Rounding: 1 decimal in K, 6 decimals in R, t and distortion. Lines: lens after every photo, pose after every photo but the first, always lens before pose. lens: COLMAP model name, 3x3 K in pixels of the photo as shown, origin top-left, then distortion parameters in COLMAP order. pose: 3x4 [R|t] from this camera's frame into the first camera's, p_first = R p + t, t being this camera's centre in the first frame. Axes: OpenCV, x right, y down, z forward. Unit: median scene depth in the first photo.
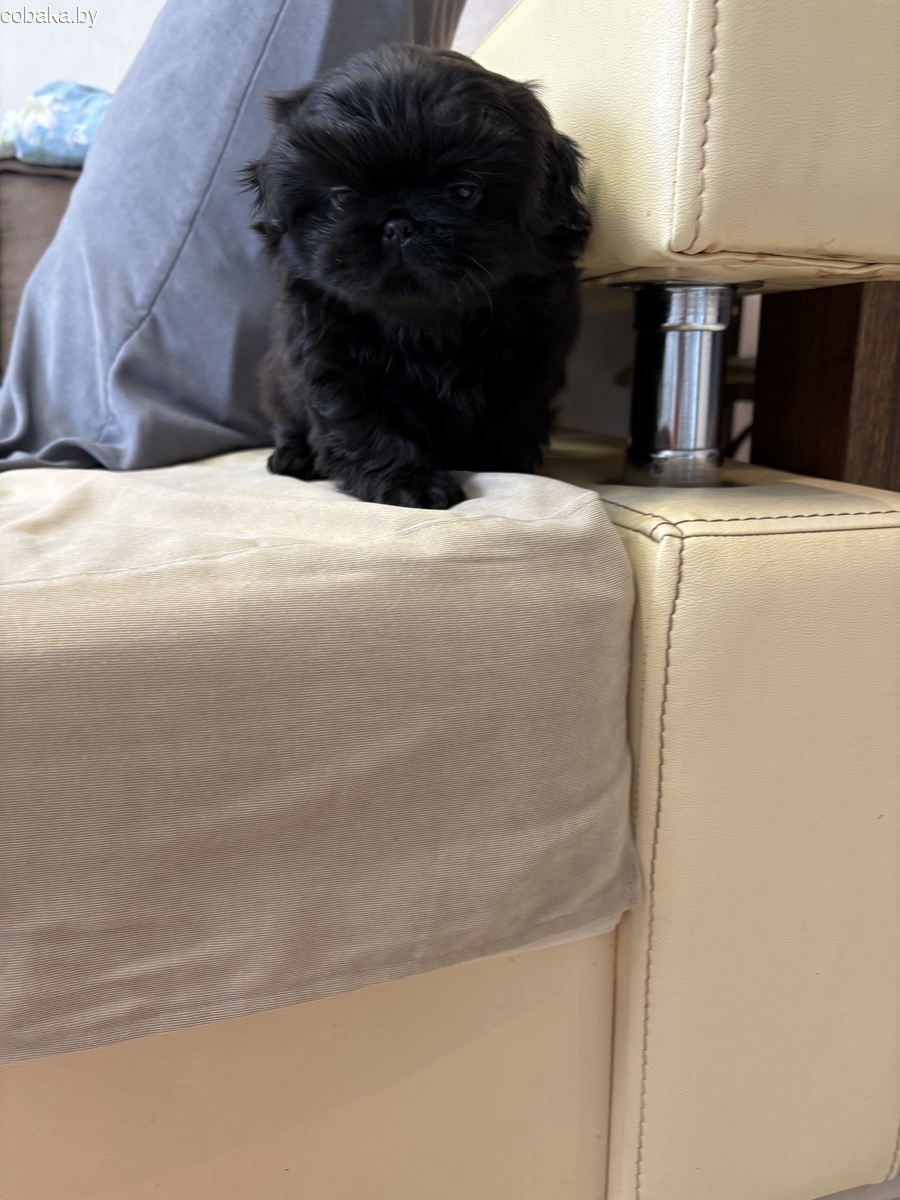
lens RADIAL K [[884.8, 0, 457.7], [0, 884.8, 606.0], [0, 0, 1]] dist [-0.025978, -0.020254]
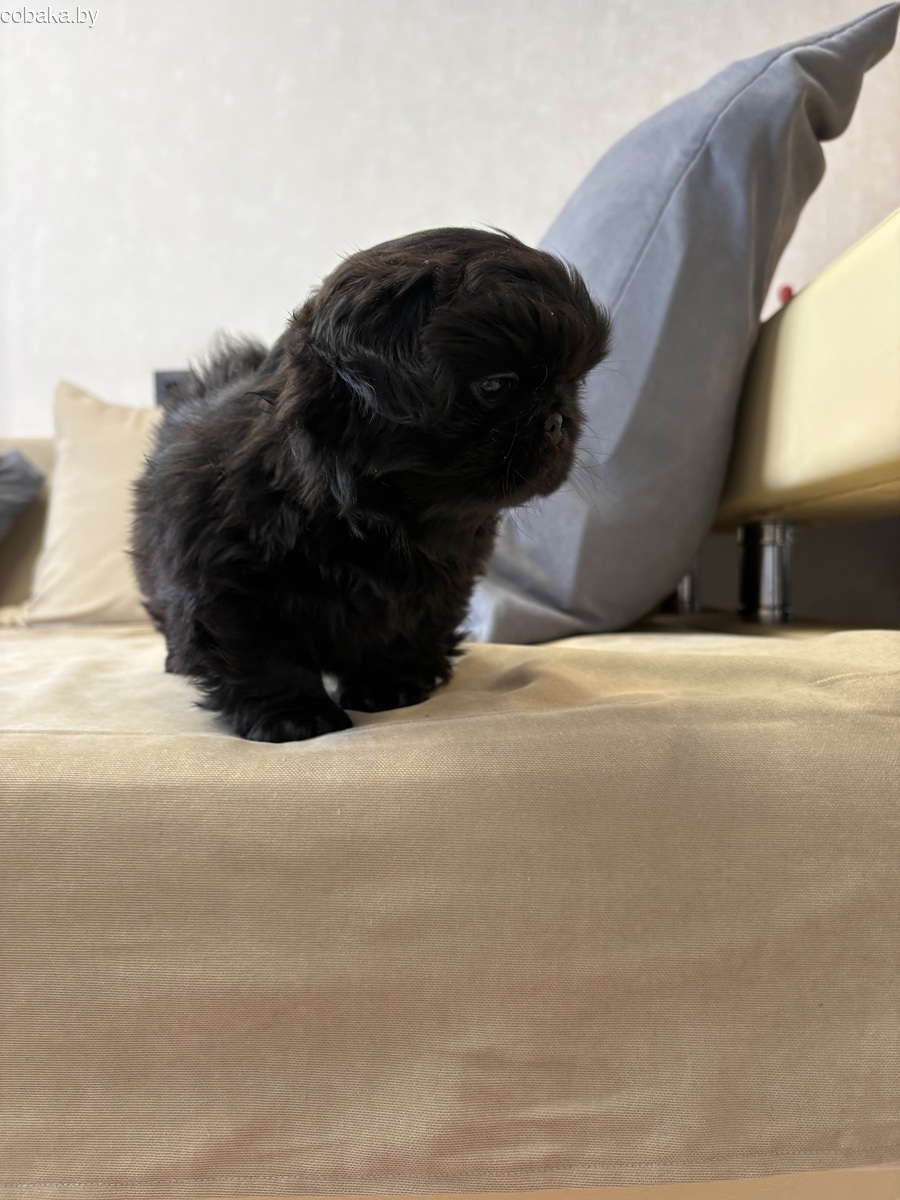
lens RADIAL K [[884.8, 0, 446.6], [0, 884.8, 600.9], [0, 0, 1]] dist [-0.025978, -0.020254]
pose [[0.961679, -0.004257, -0.274146, -0.206633], [-0.065604, 0.967262, -0.245152, 0.105738], [0.266215, 0.253743, 0.929916, -0.091241]]
